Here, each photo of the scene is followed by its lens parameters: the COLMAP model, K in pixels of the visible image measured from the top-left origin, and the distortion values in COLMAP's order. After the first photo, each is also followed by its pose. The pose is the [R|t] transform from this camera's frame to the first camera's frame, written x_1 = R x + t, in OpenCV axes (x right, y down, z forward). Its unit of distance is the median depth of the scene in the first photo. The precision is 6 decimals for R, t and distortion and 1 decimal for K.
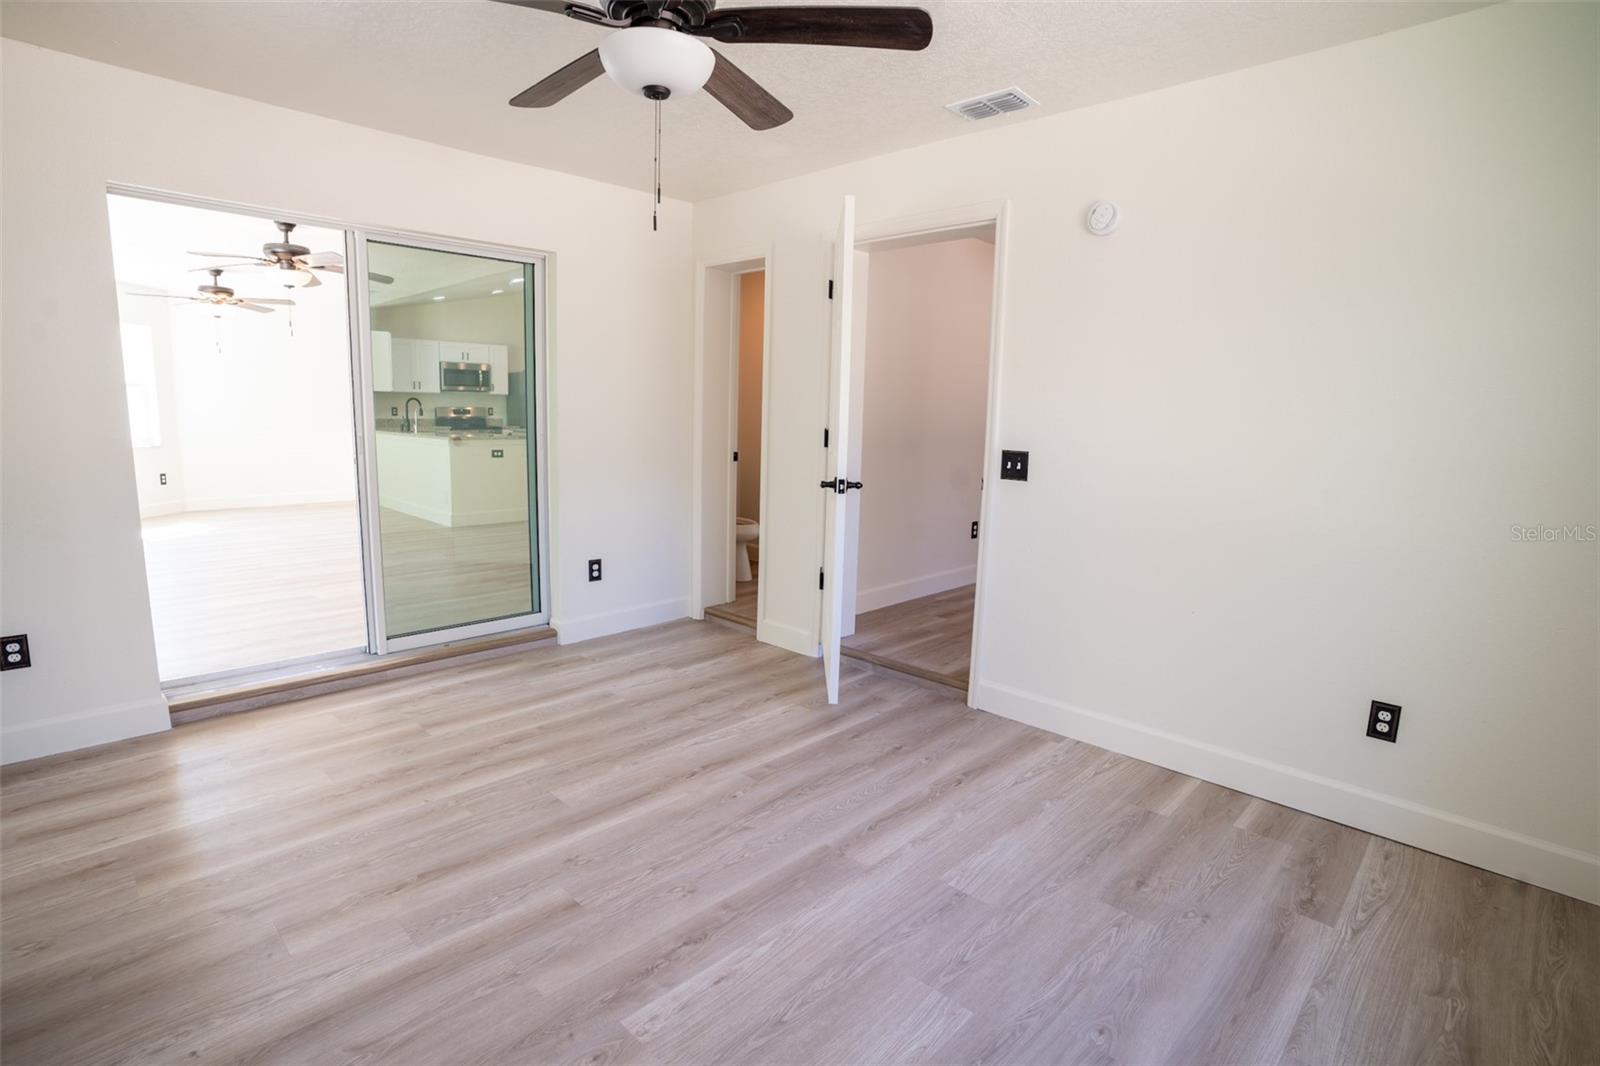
lens RADIAL K [[805.0, 0, 801.7], [0, 805.0, 528.1], [0, 0, 1]] dist [-0.078073, 0.032970]
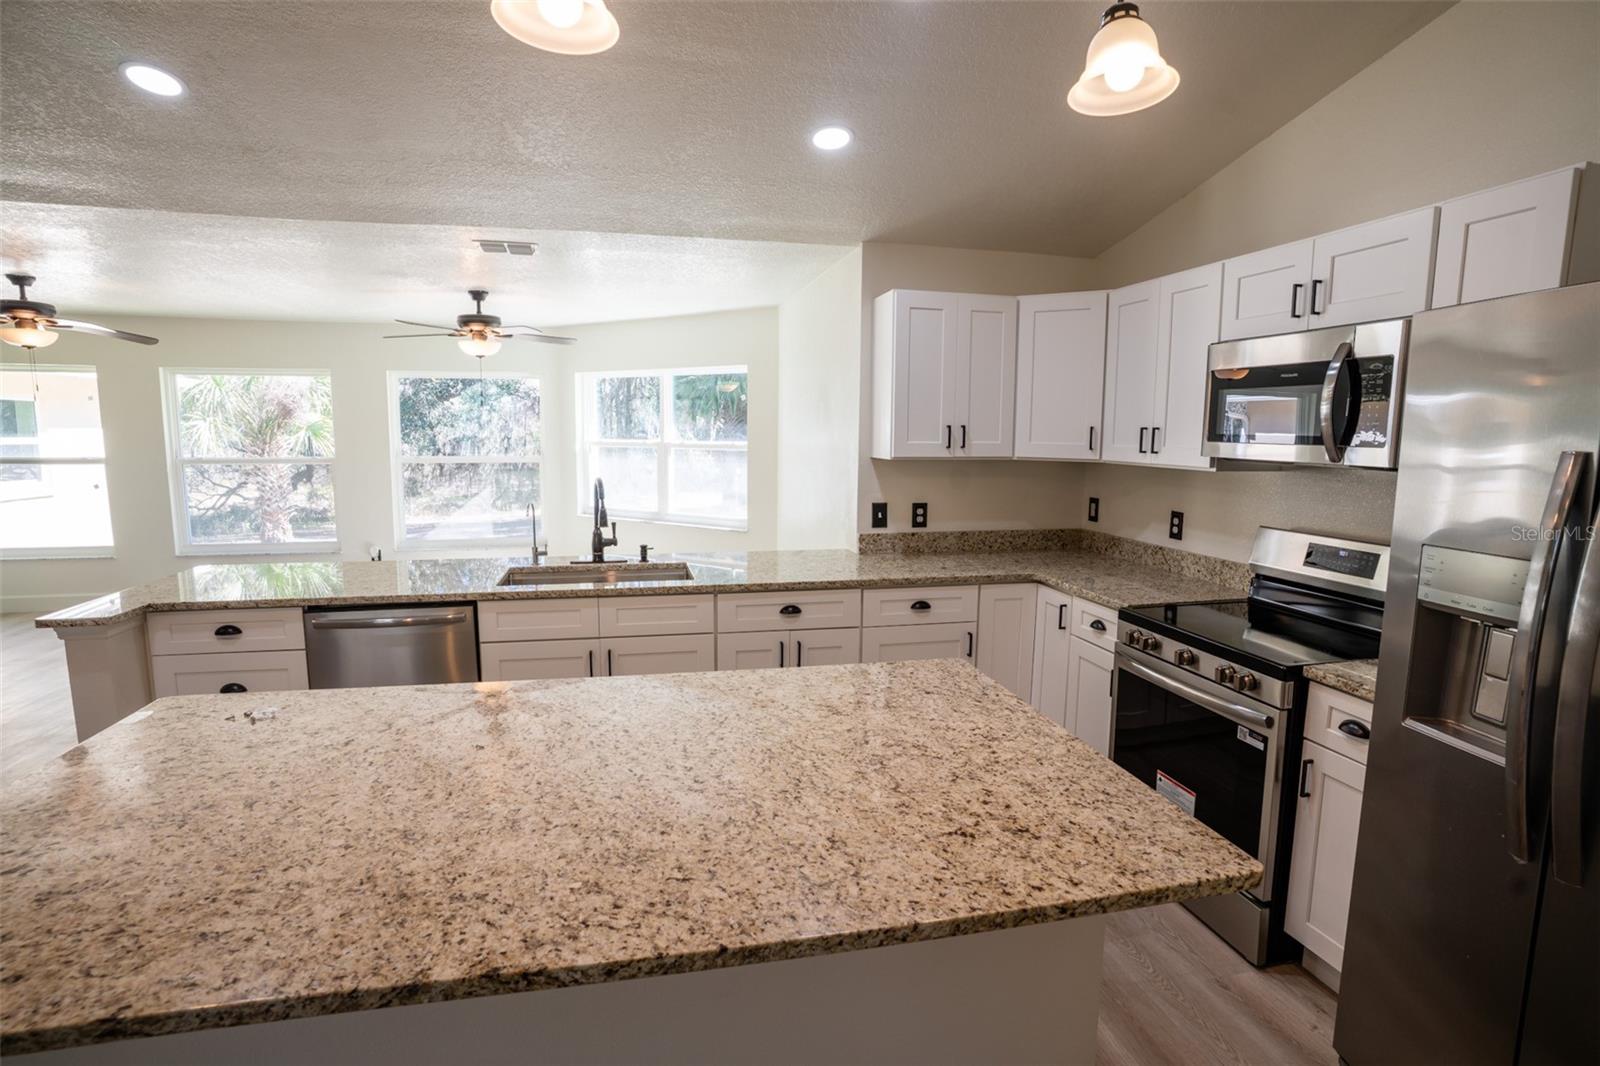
lens RADIAL K [[784.4, 0, 802.5], [0, 784.4, 526.2], [0, 0, 1]] dist [-0.084041, 0.035683]
pose [[-0.538473, 0.074952, -0.839303, -0.183957], [-0.142749, 0.973526, 0.178522, -0.179303], [0.830463, 0.215939, -0.513518, 1.026636]]
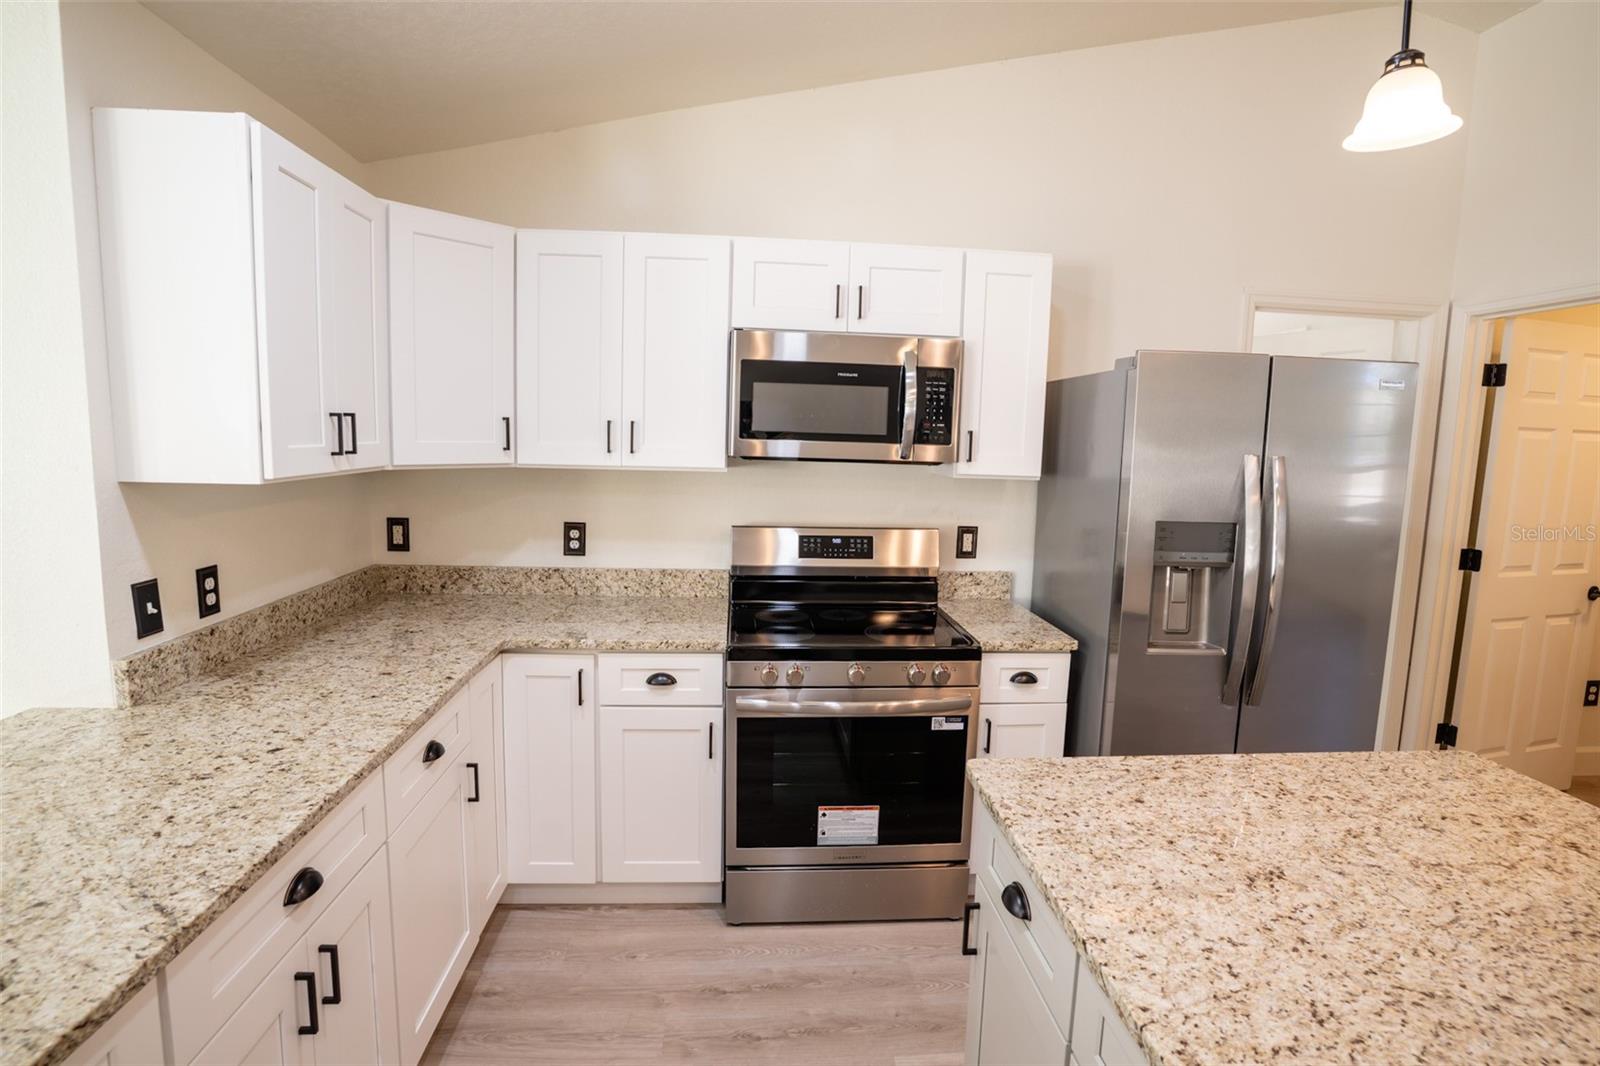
lens RADIAL K [[805.0, 0, 801.7], [0, 805.0, 528.1], [0, 0, 1]] dist [-0.078073, 0.032970]
pose [[0.751304, 0.074374, -0.655752, -0.292130], [-0.104232, 0.994531, -0.006622, -0.156255], [0.651673, 0.073325, 0.754947, 0.848355]]
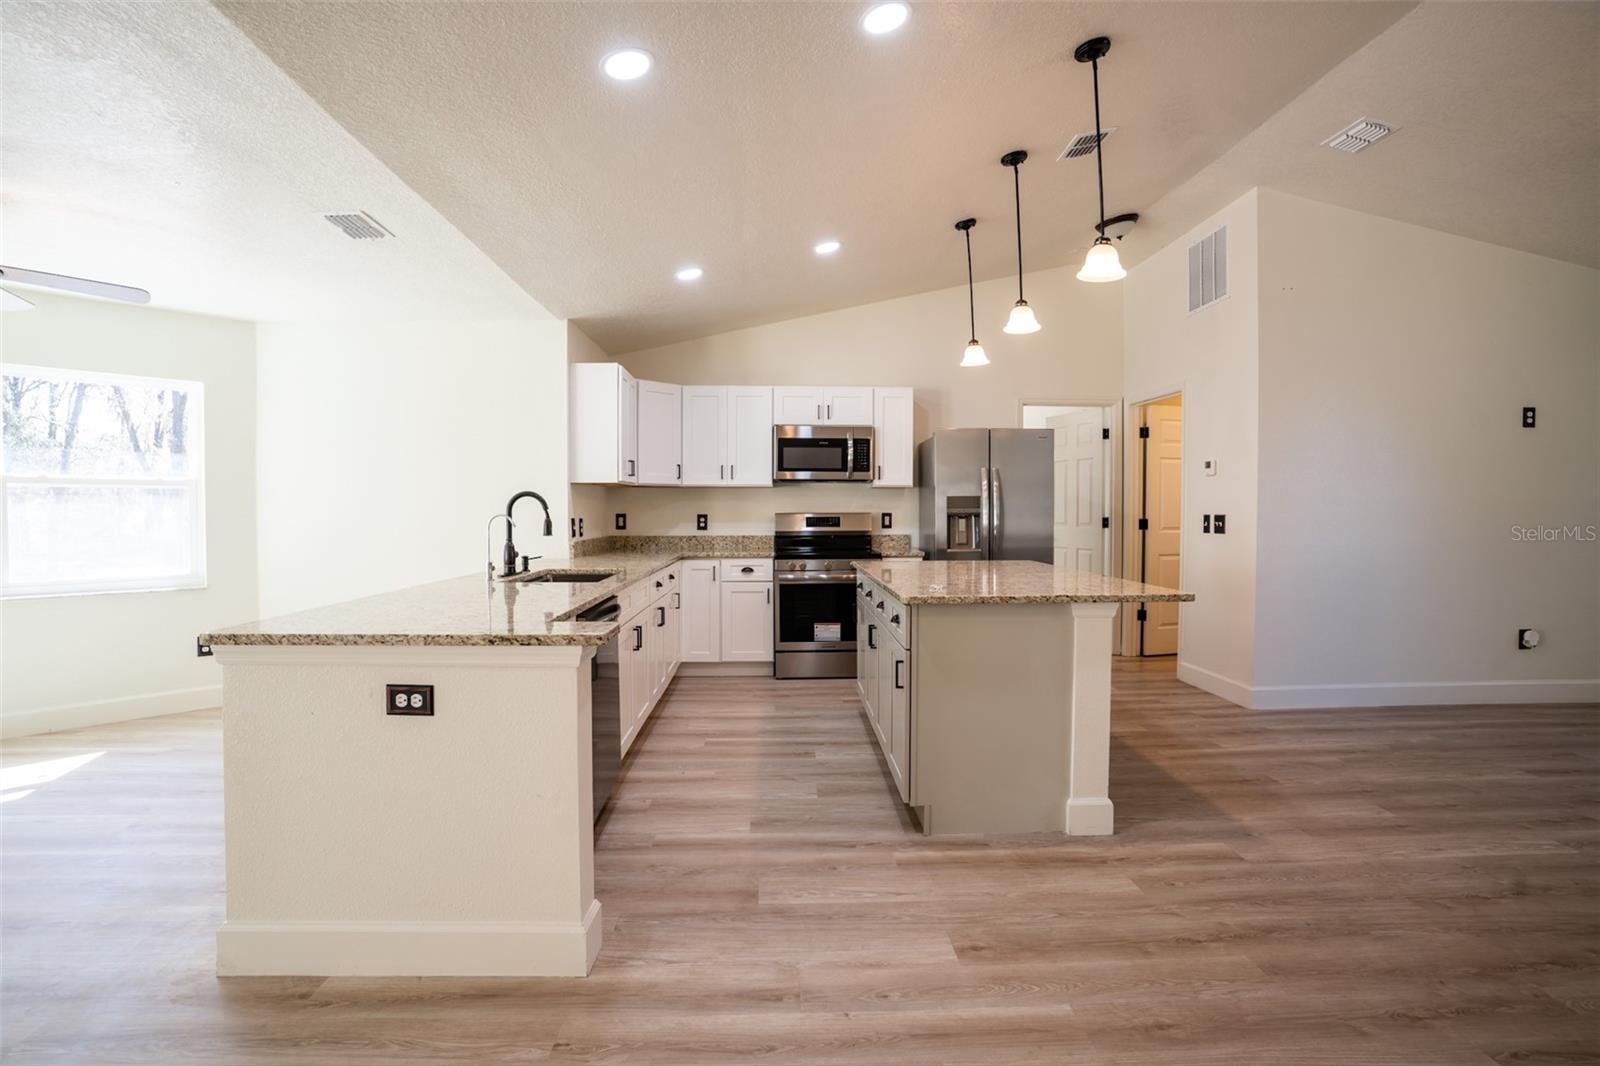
lens RADIAL K [[784.4, 0, 802.5], [0, 784.4, 526.2], [0, 0, 1]] dist [-0.084041, 0.035683]
pose [[0.723809, -0.008123, -0.689952, -0.093081], [-0.083238, 0.991600, -0.098997, -0.096867], [0.684961, 0.129085, 0.717053, 0.656284]]
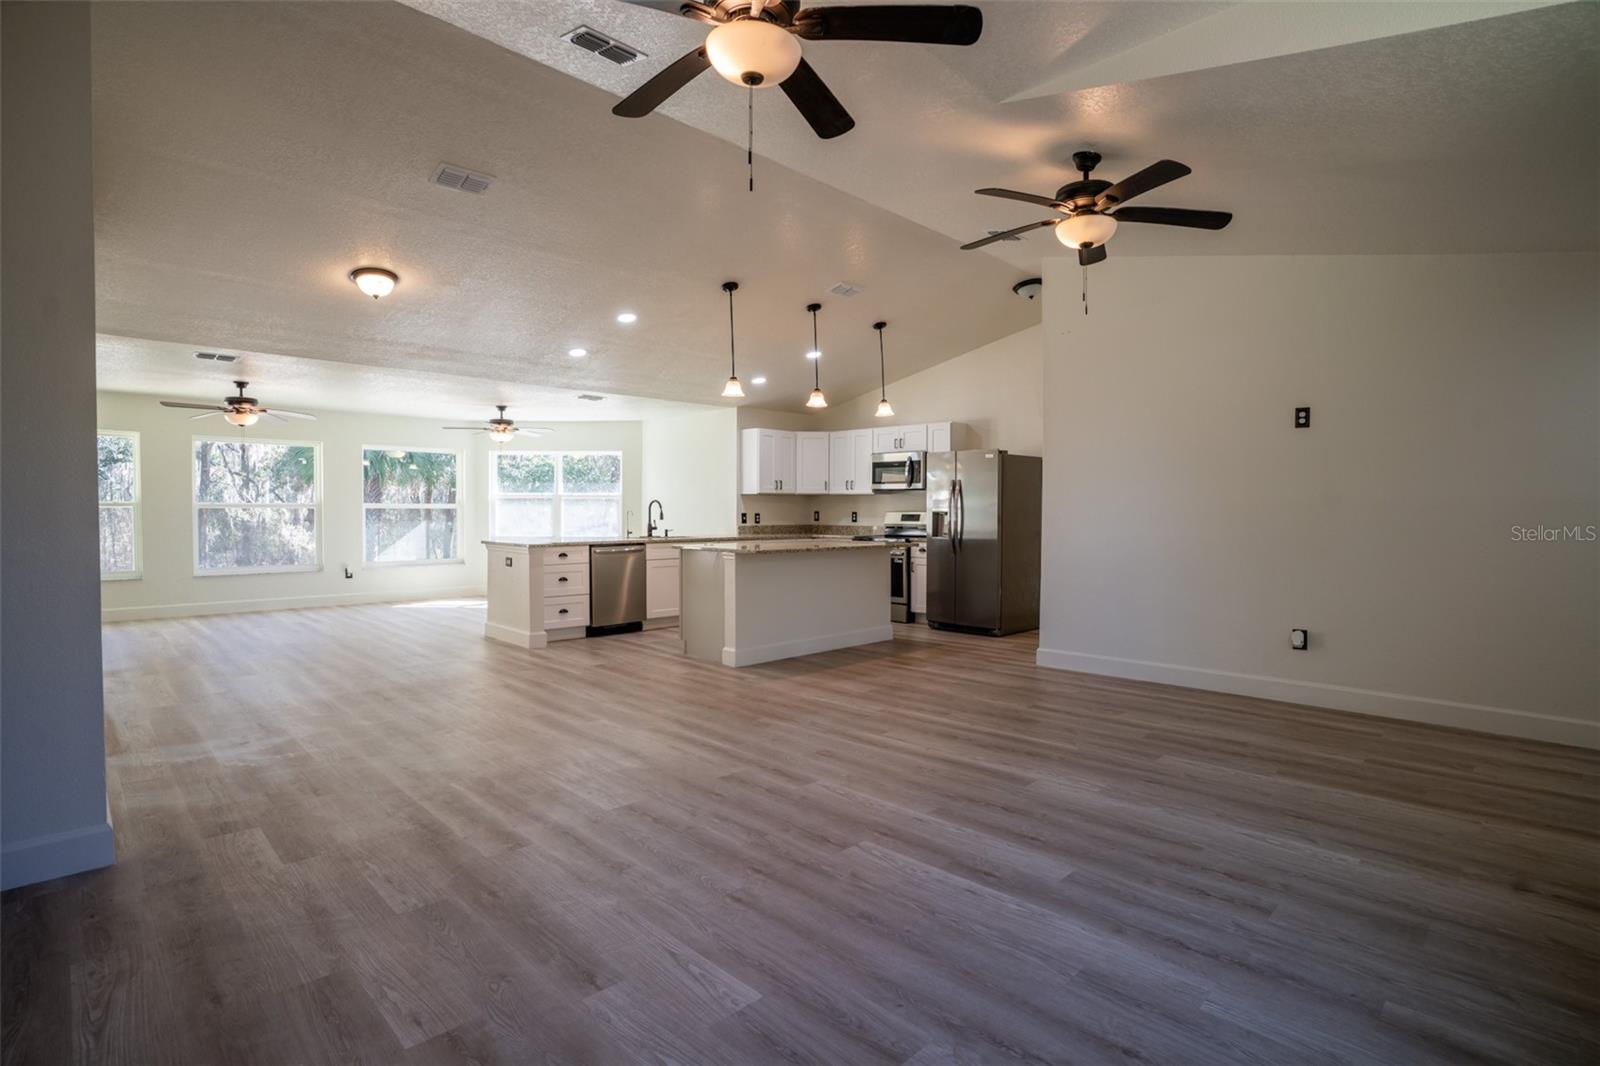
lens RADIAL K [[784.4, 0, 802.5], [0, 784.4, 526.2], [0, 0, 1]] dist [-0.084041, 0.035683]
pose [[-0.012725, -0.000662, -0.999919, 0.321359], [-0.147848, 0.989009, 0.001227, -0.130255], [0.988928, 0.147851, -0.012683, 0.951073]]
